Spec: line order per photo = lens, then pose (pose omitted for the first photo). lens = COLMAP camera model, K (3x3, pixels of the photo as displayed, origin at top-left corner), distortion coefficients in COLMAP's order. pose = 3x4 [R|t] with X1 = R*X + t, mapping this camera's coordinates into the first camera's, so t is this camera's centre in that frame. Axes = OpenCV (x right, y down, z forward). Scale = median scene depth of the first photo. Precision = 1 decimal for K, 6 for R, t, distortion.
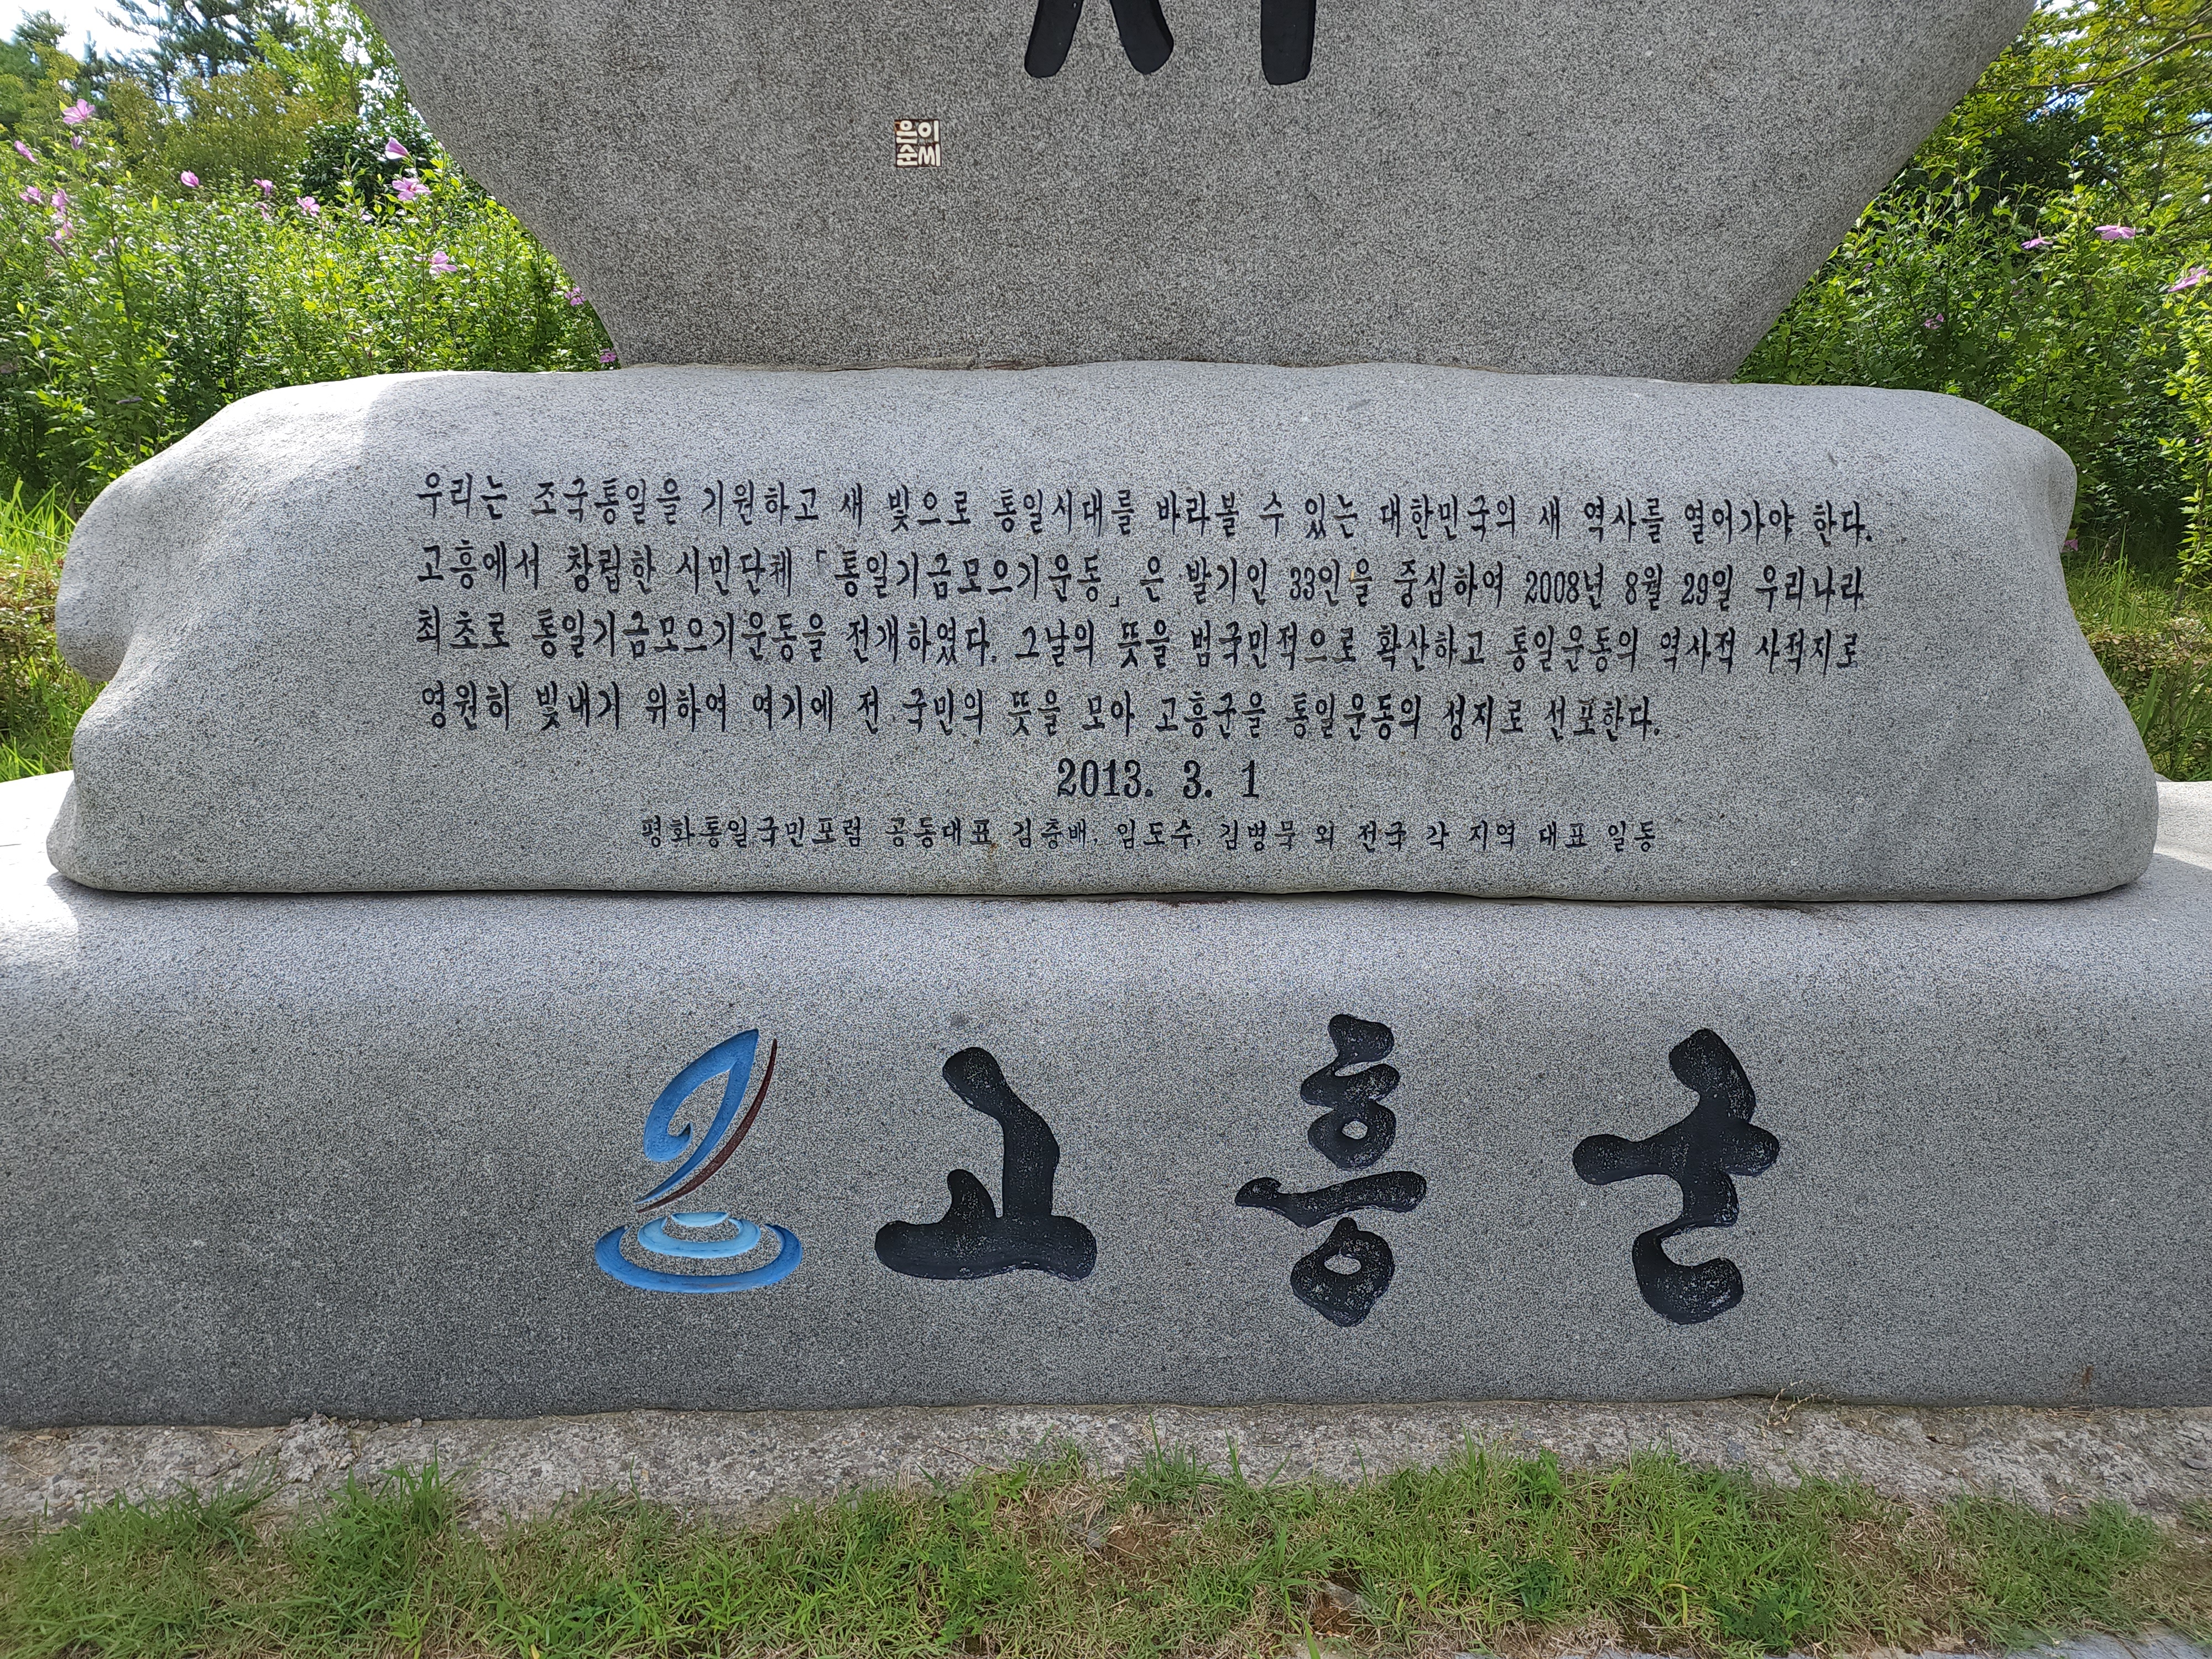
lens RADIAL K [[1488.6, 0, 1106.0], [0, 1488.6, 829.5], [0, 0, 1]] dist [0.092953, -0.068759]
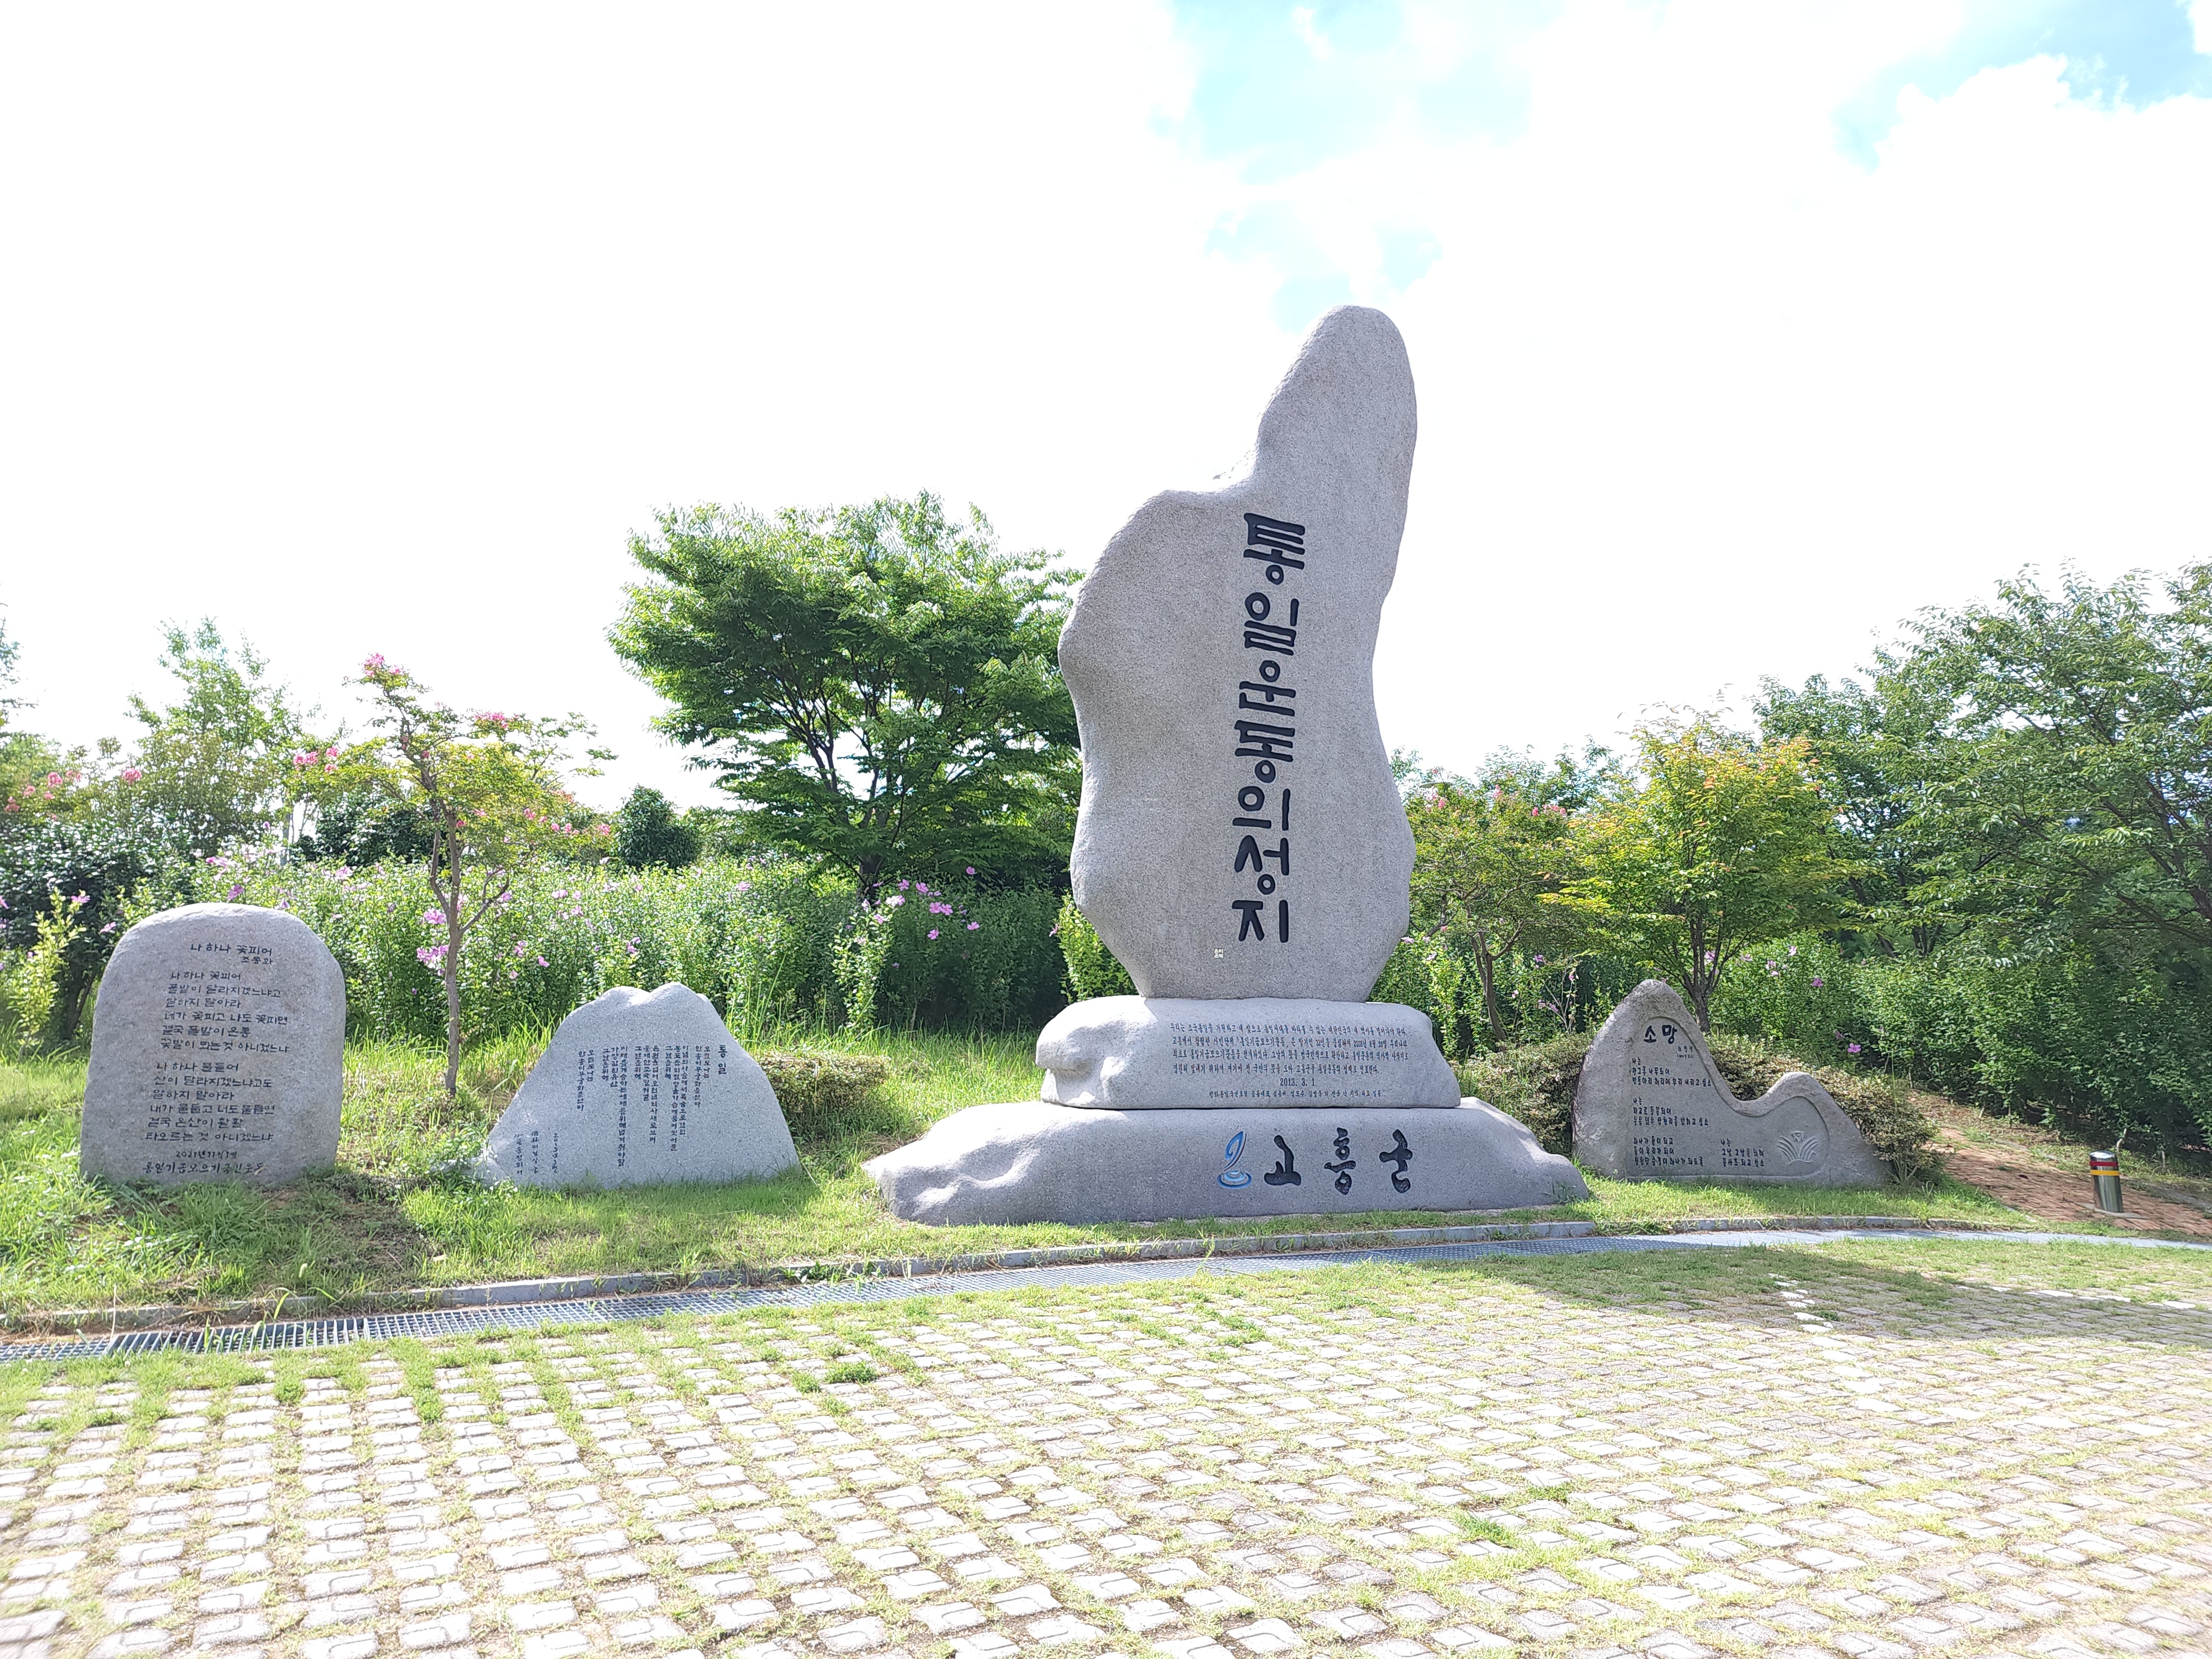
lens RADIAL K [[1452.3, 0, 1114.9], [0, 1452.3, 765.9], [0, 0, 1]] dist [0.068214, -0.061367]
pose [[0.918211, 0.063951, 0.390895, -2.509266], [0.092881, 0.924600, -0.369443, 0.735744], [-0.385048, 0.375533, 0.843038, -3.288552]]
